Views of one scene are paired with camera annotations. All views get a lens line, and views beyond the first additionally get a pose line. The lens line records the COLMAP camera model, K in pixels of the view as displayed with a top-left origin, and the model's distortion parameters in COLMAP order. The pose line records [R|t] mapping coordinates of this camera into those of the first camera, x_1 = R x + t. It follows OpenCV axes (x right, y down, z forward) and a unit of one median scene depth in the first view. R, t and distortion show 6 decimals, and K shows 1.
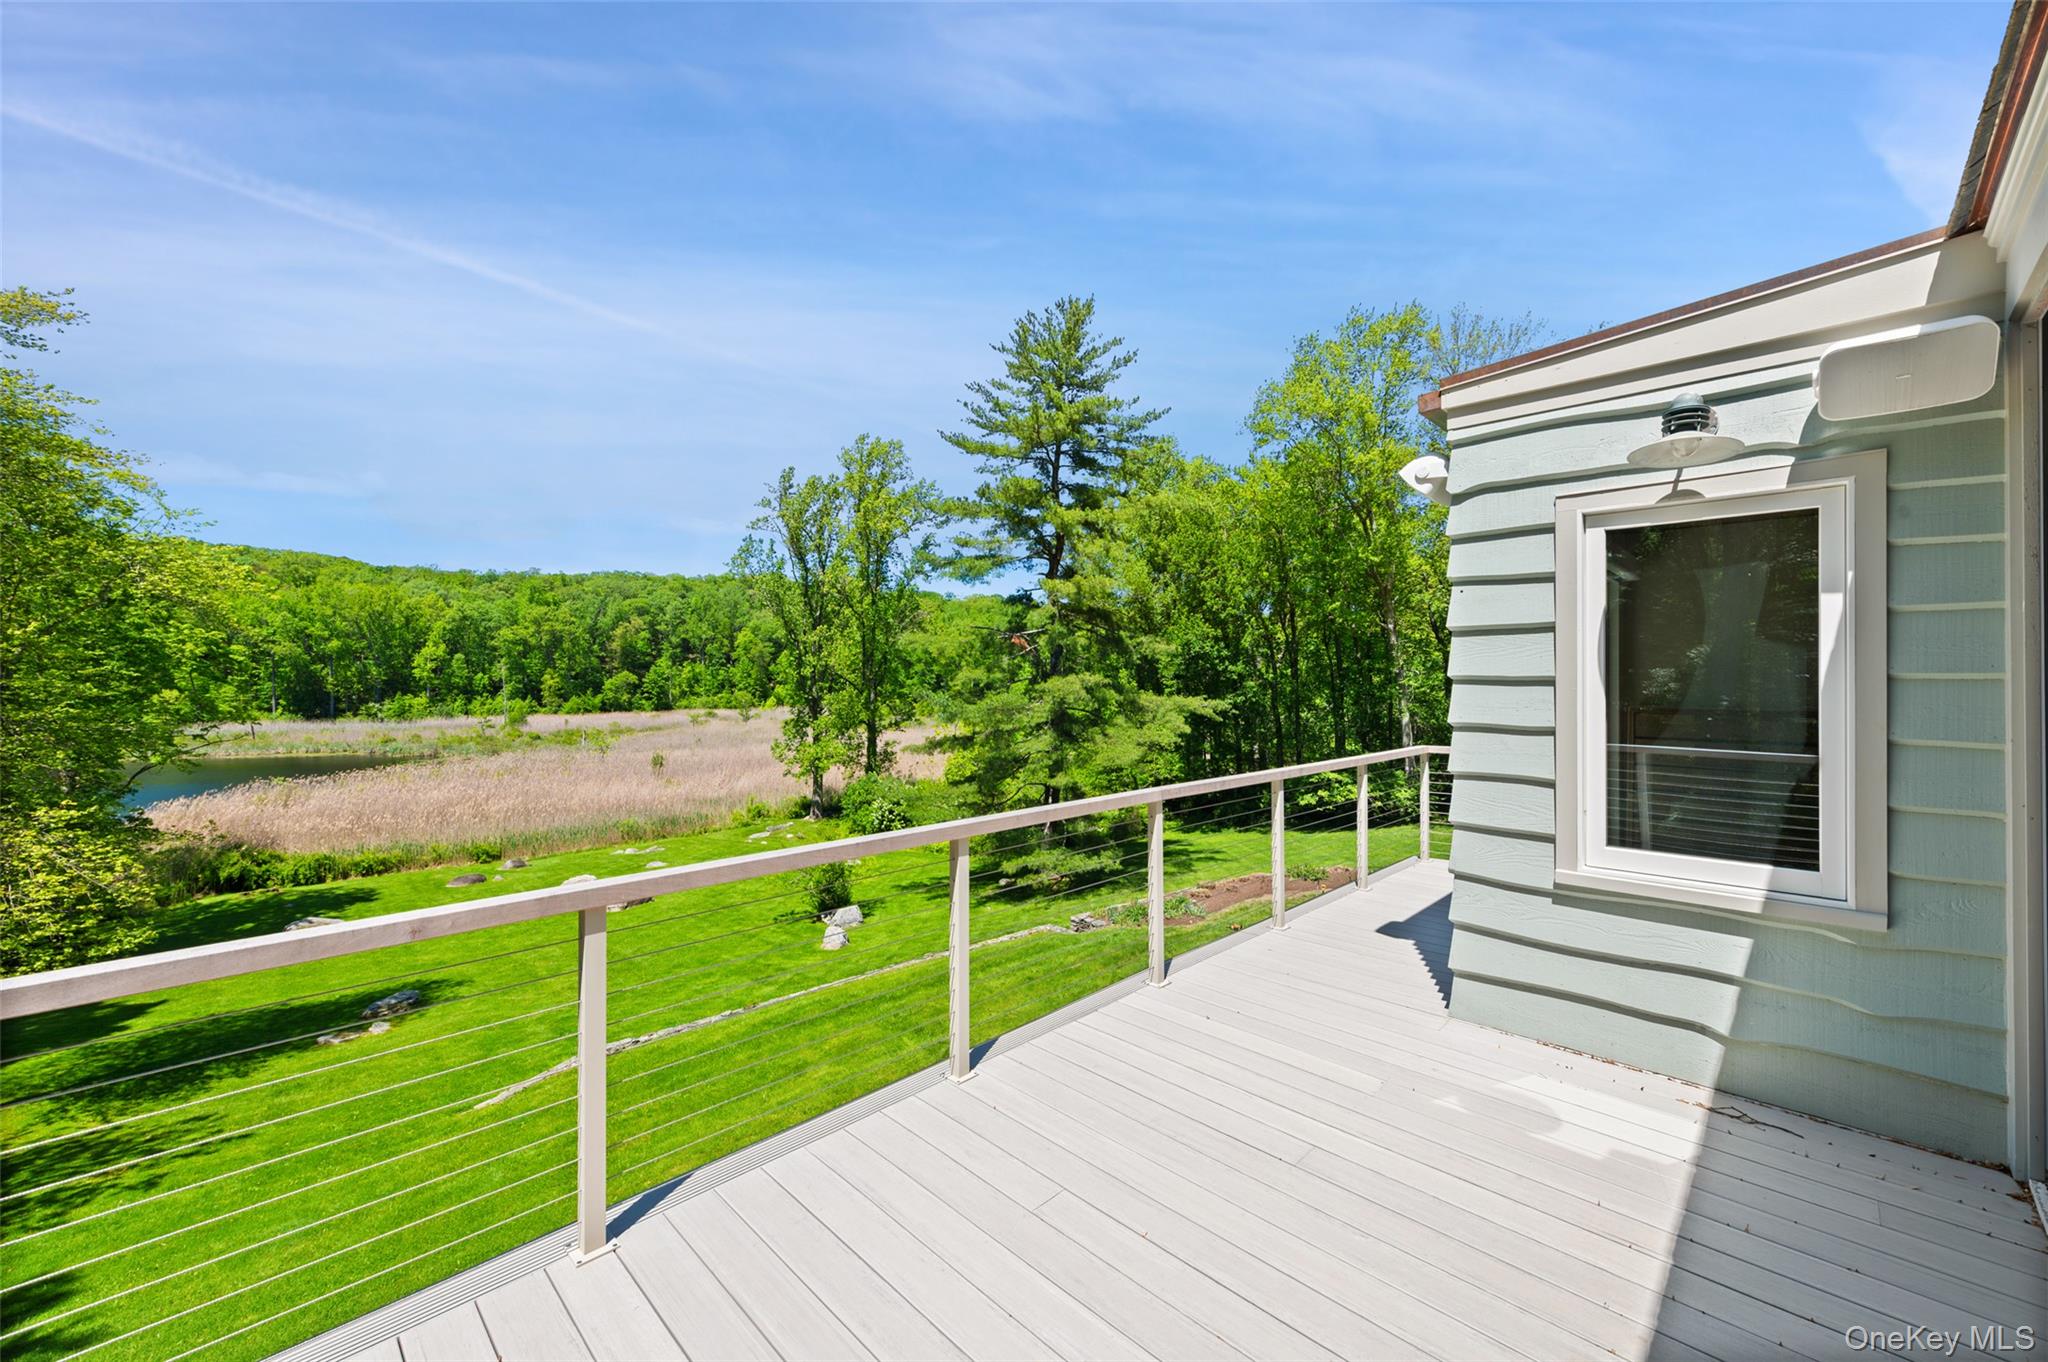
lens RADIAL K [[817.3, 0, 960.3], [0, 817.3, 681.3], [0, 0, 1]] dist [0.003308, -0.002355]
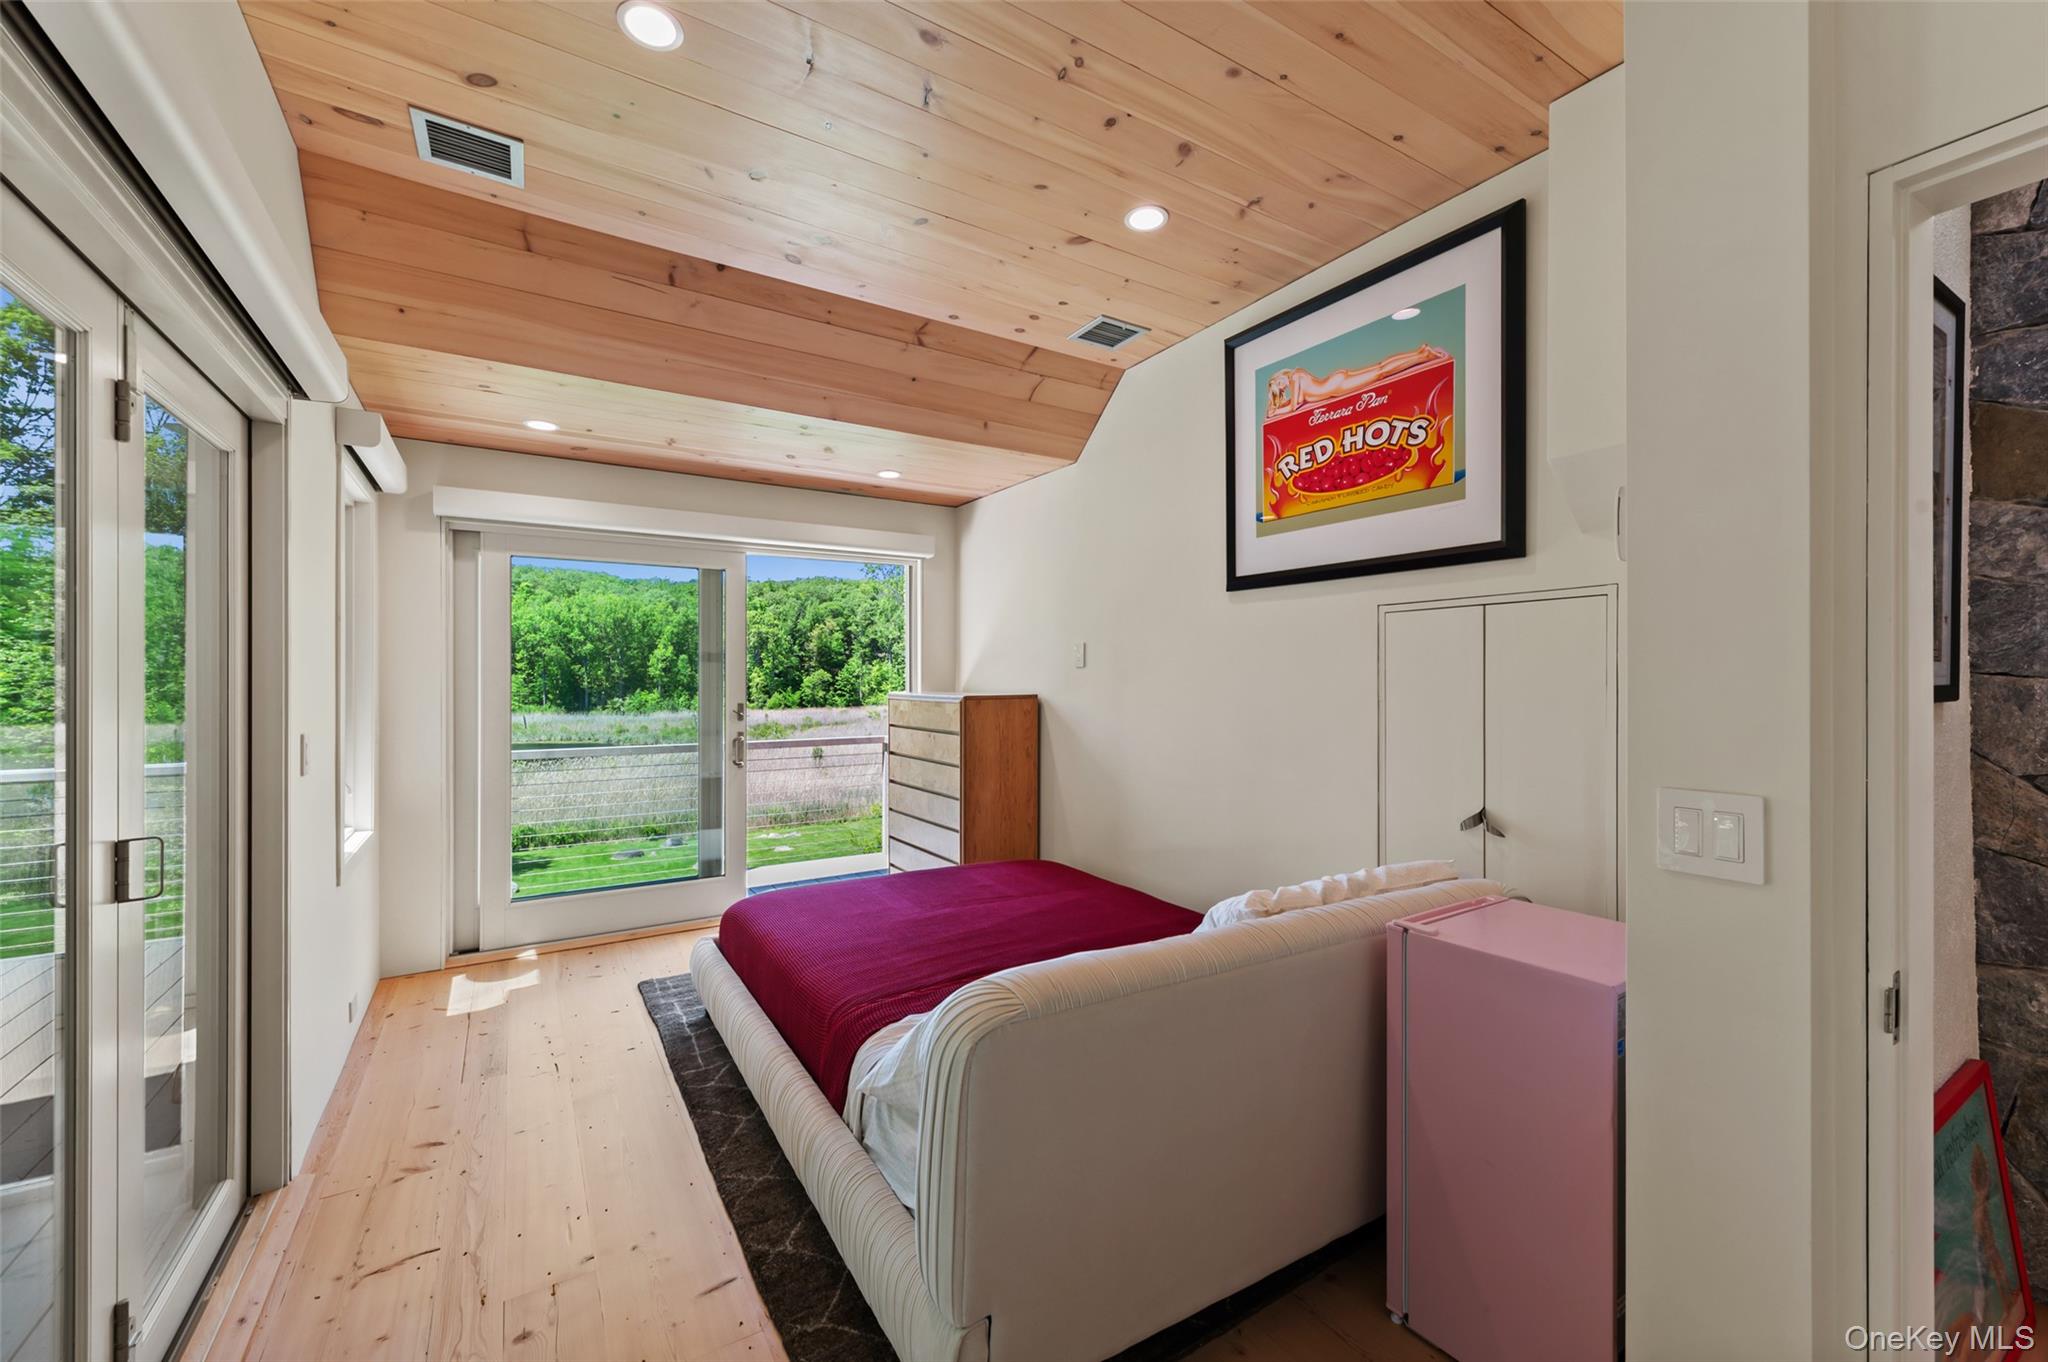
lens RADIAL K [[817.3, 0, 1011.6], [0, 817.3, 680.3], [0, 0, 1]] dist [0.003308, -0.002355]
pose [[0.973355, -0.000307, -0.229301, 0.143937], [0.000393, 1.000000, 0.000331, 0.002388], [0.229301, -0.000412, 0.973355, 0.020348]]
